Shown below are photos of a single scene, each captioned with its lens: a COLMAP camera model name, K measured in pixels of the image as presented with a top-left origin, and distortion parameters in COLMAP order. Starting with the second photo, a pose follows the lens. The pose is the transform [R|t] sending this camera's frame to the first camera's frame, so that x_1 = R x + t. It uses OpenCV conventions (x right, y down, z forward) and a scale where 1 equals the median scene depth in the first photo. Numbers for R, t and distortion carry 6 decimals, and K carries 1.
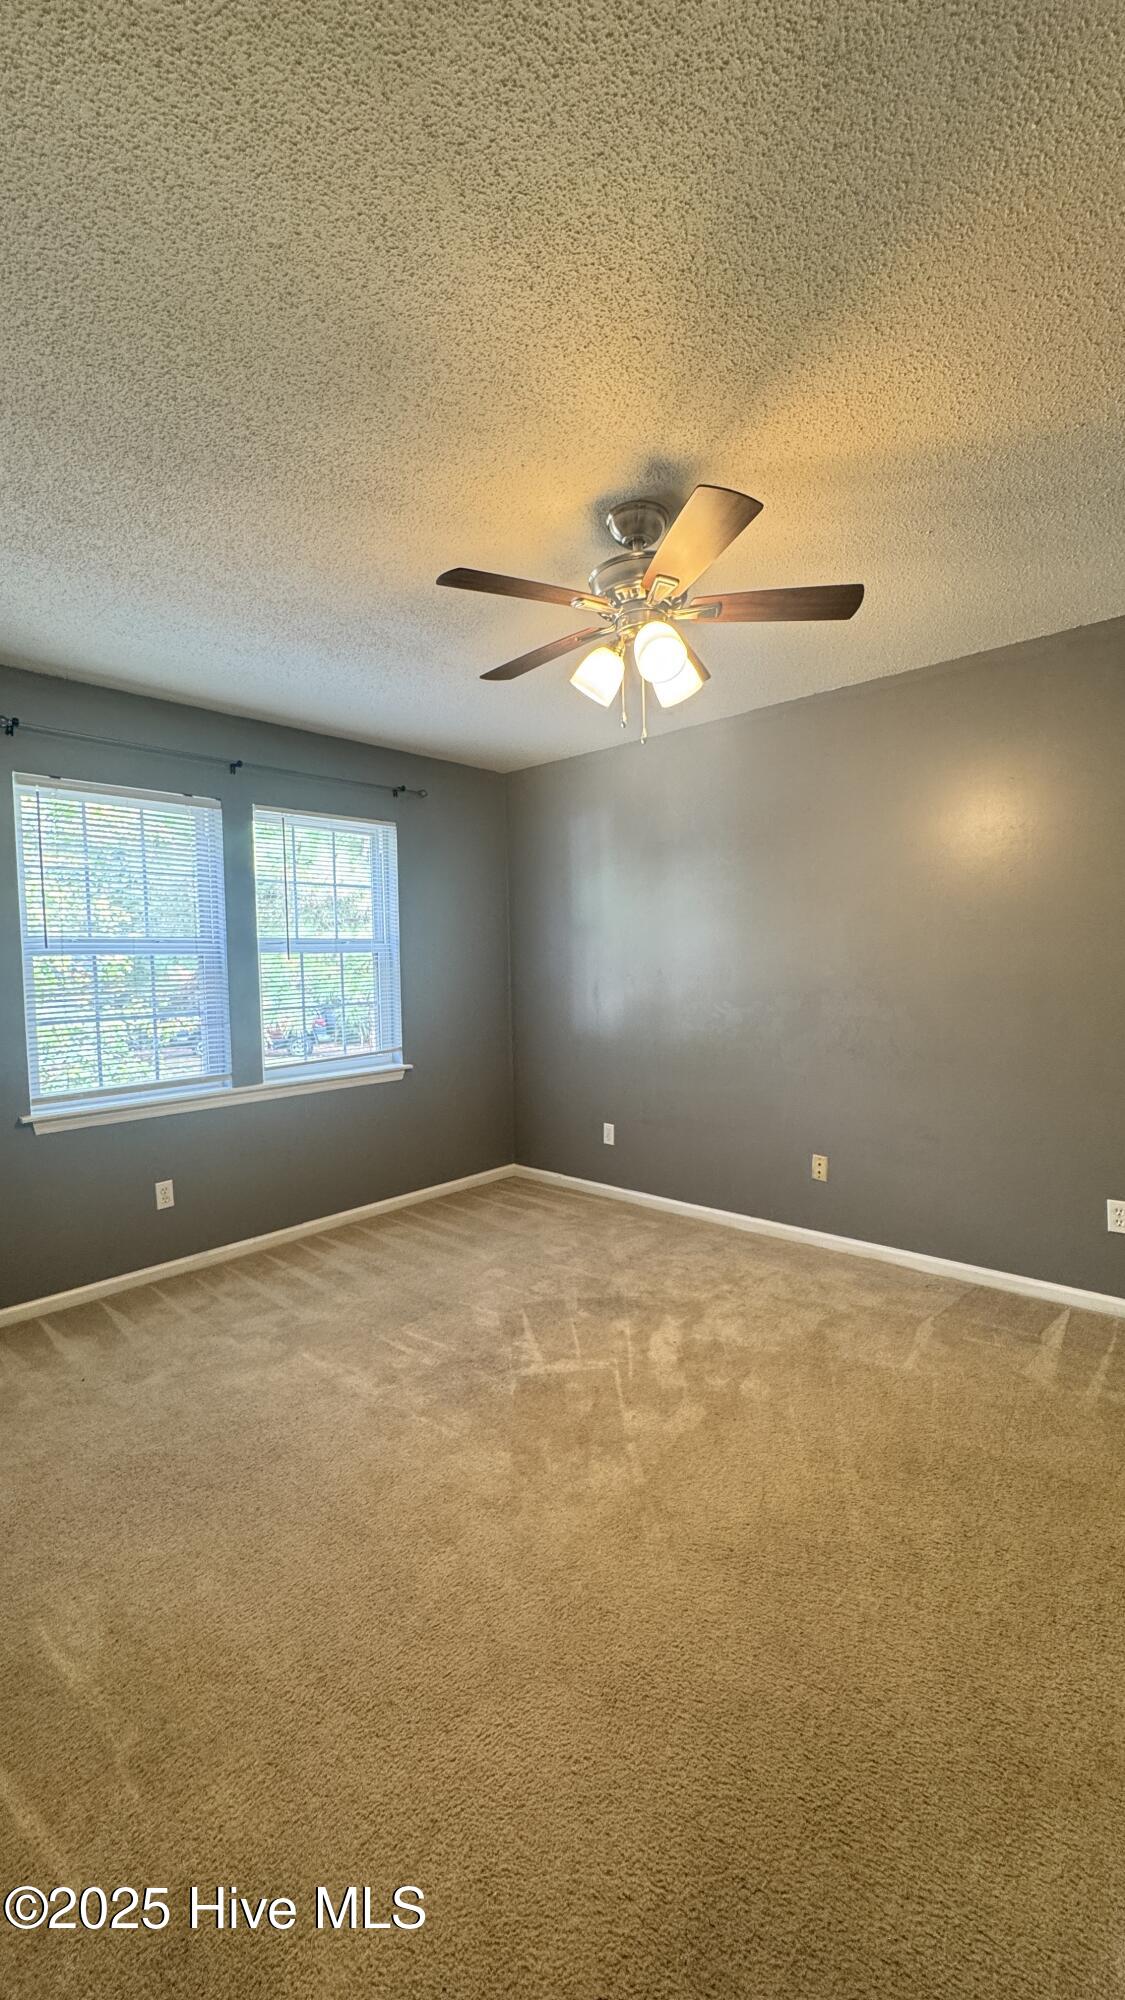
lens RADIAL K [[801.0, 0, 570.1], [0, 801.0, 1009.4], [0, 0, 1]] dist [0.000055, -0.001240]
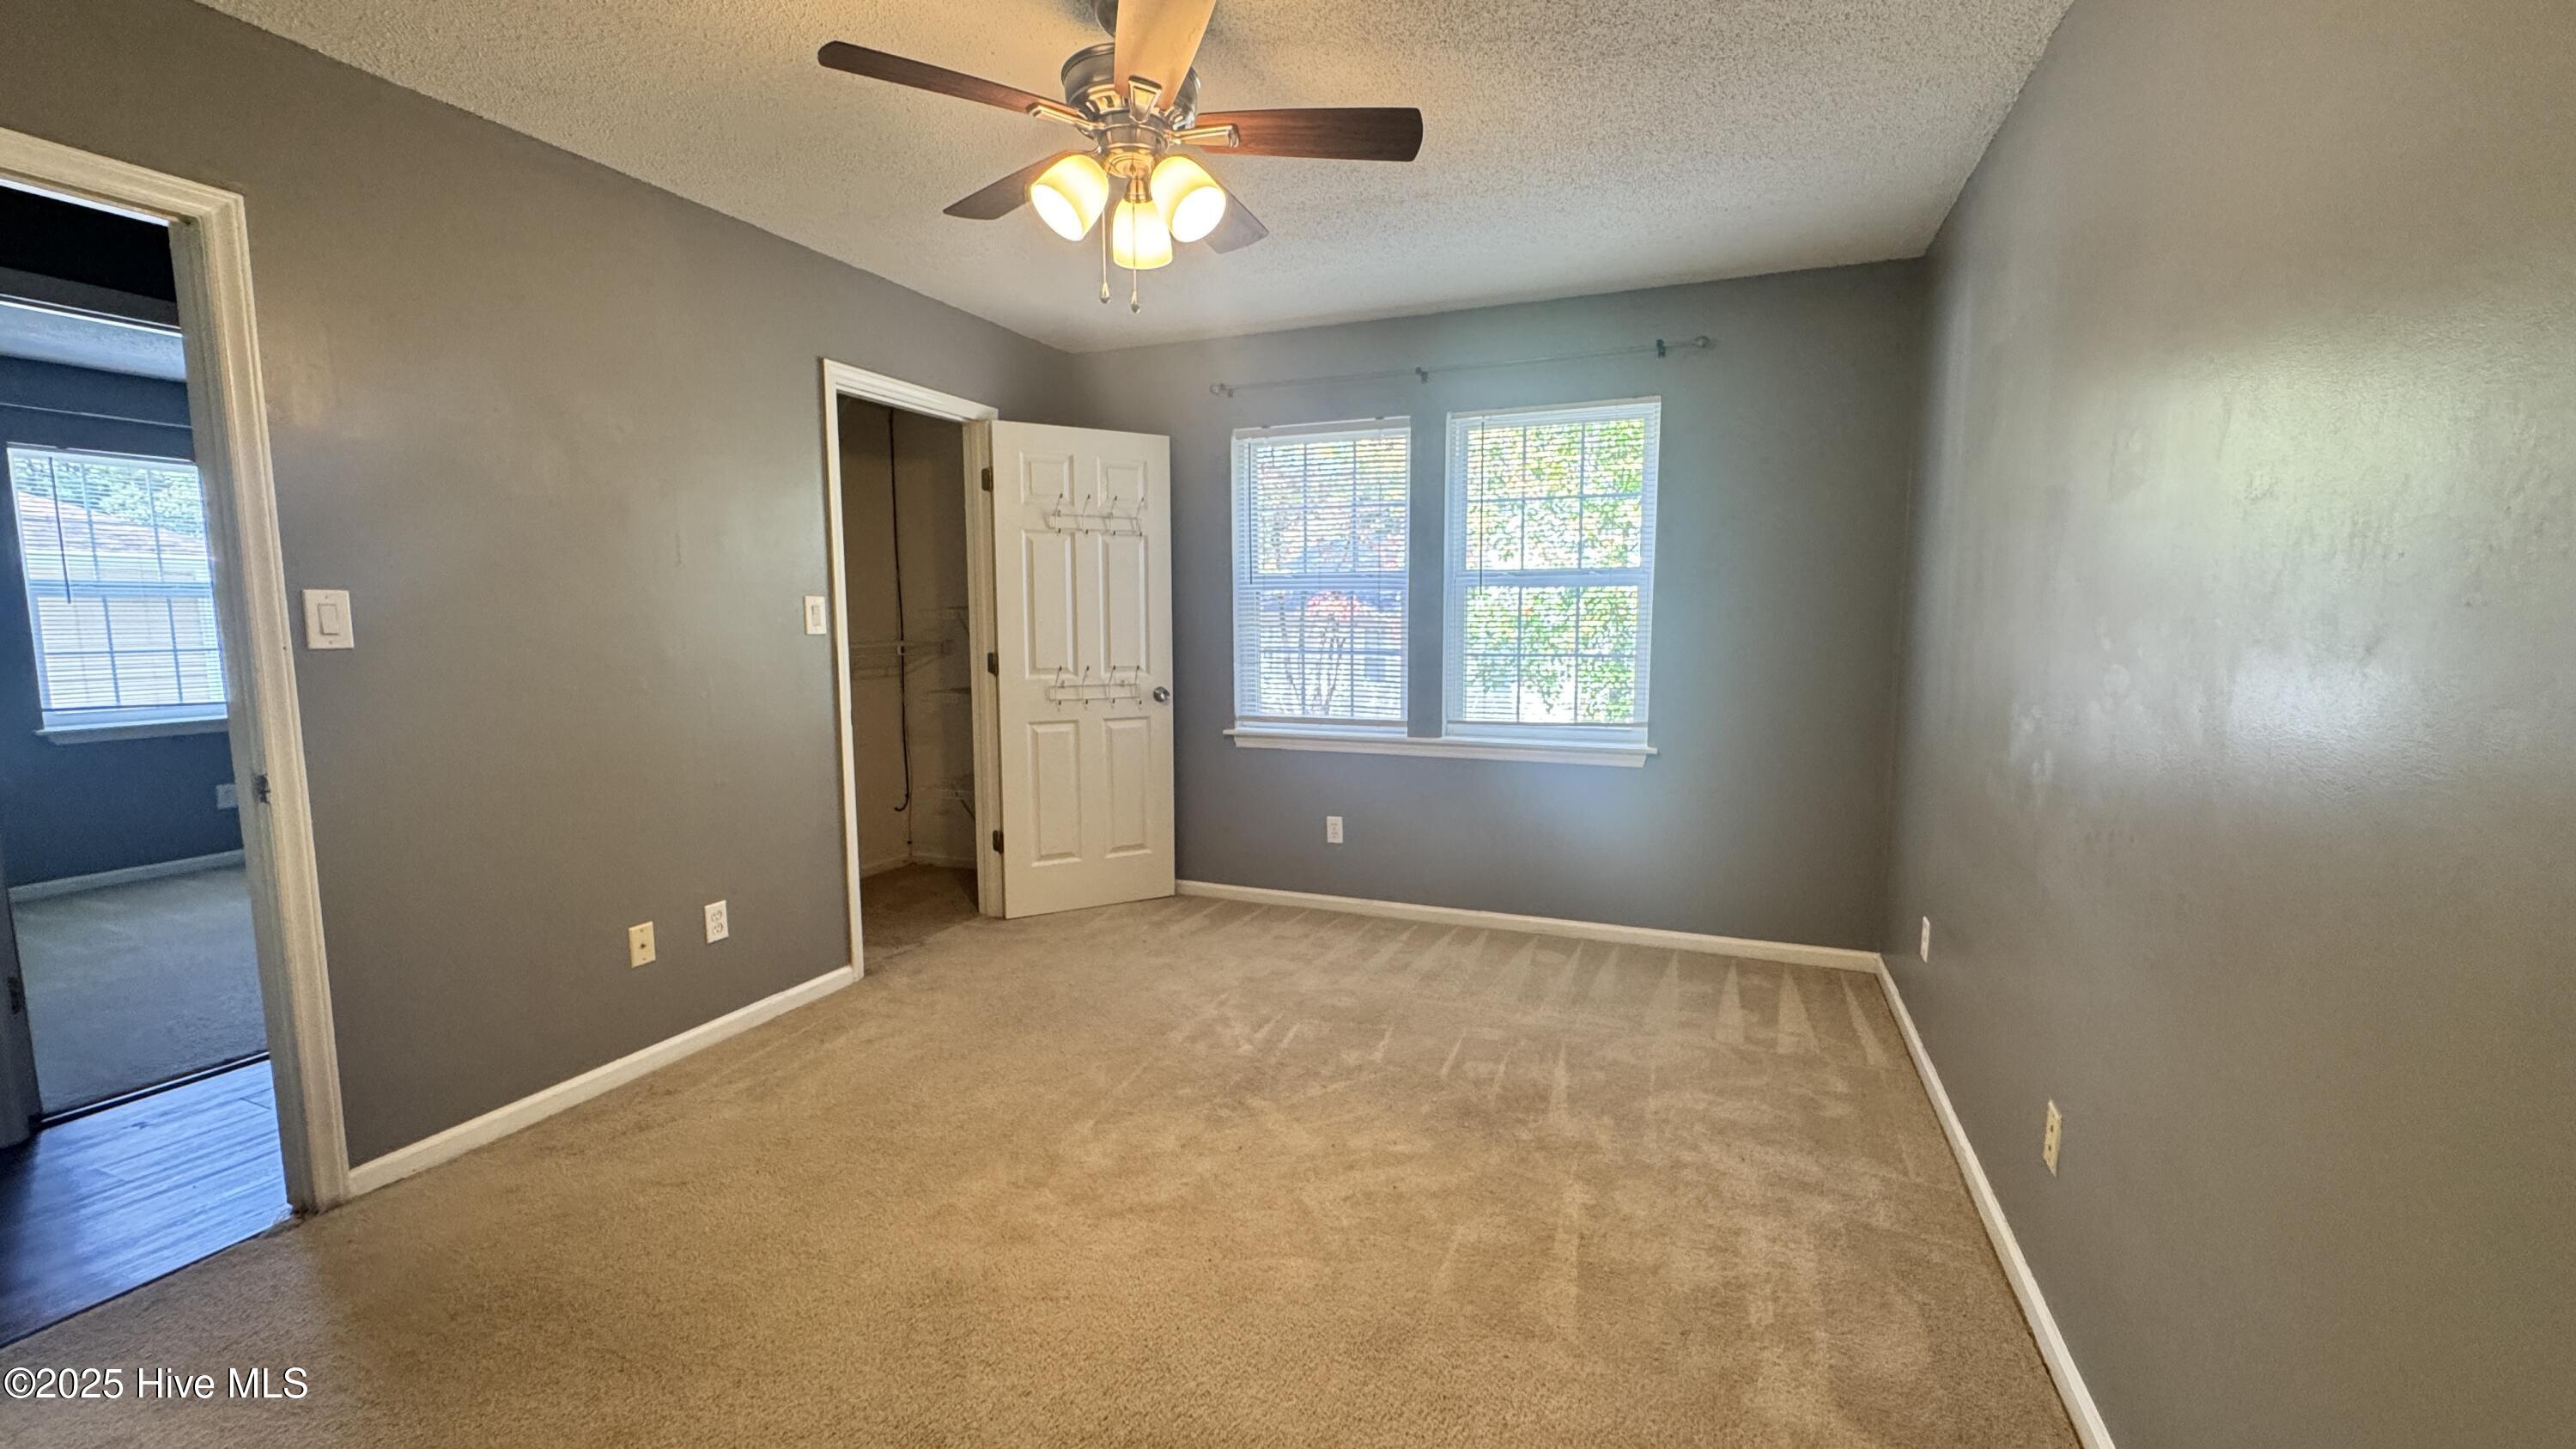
lens RADIAL K [[1031.9, 0, 1270.2], [0, 1031.9, 729.6], [0, 0, 1]] dist [0.000055, -0.001240]
pose [[0.336154, 0.130953, -0.932659, 0.627369], [-0.059742, 0.991257, 0.117648, -0.039172], [0.939910, 0.016172, 0.341038, 0.453105]]
